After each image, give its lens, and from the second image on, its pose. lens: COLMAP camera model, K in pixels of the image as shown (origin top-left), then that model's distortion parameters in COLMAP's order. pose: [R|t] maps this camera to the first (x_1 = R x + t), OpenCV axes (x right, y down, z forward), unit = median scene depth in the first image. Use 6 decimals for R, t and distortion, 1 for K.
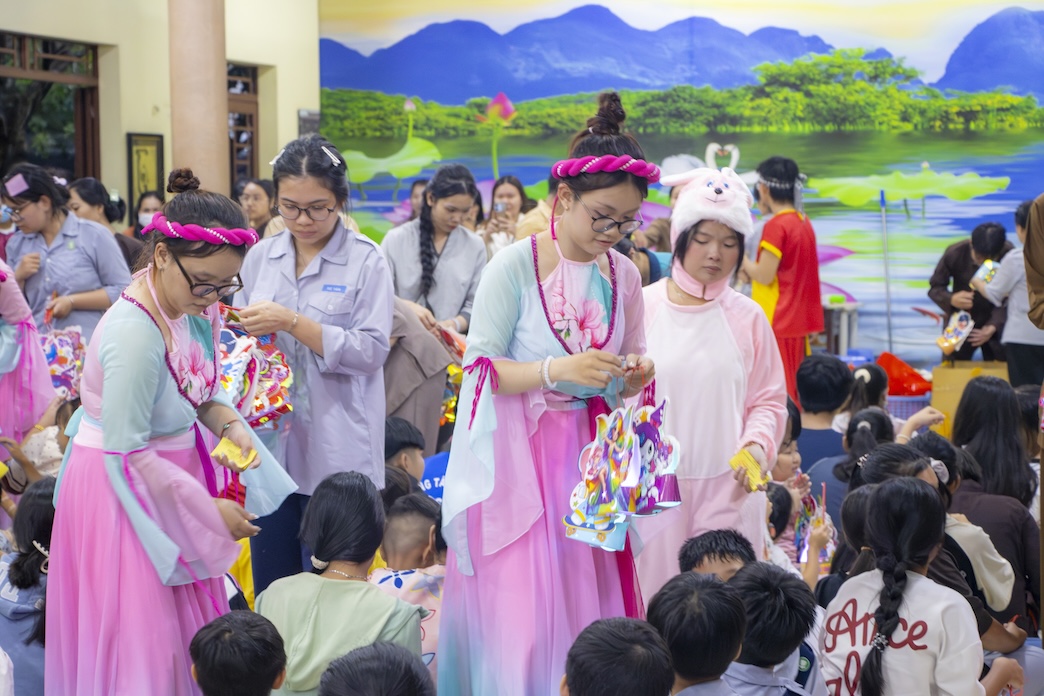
lens RADIAL K [[3204.4, 0, 521.0], [0, 3204.4, 377.8], [0, 0, 1]] dist [0.827716, -1.933240]
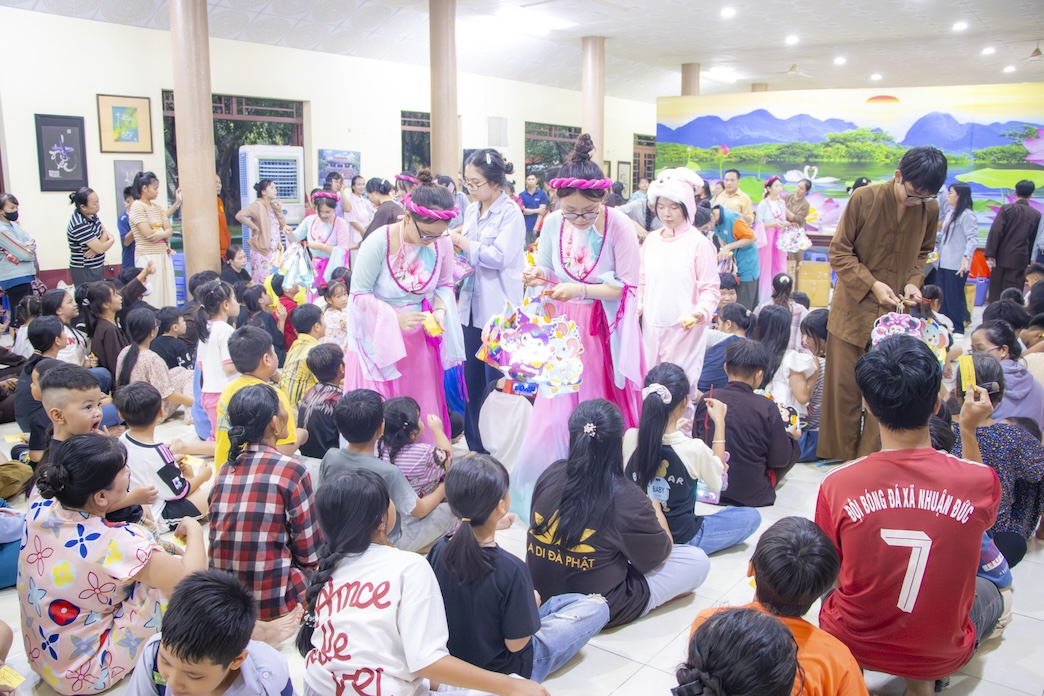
lens RADIAL K [[877.8, 0, 520.5], [0, 877.8, 365.7], [0, 0, 1]] dist [-0.179456, 0.174967]
pose [[0.937356, 0.078087, -0.339509, 0.088110], [-0.026838, 0.987845, 0.153108, -0.016377], [0.347338, -0.134405, 0.928058, 0.303523]]
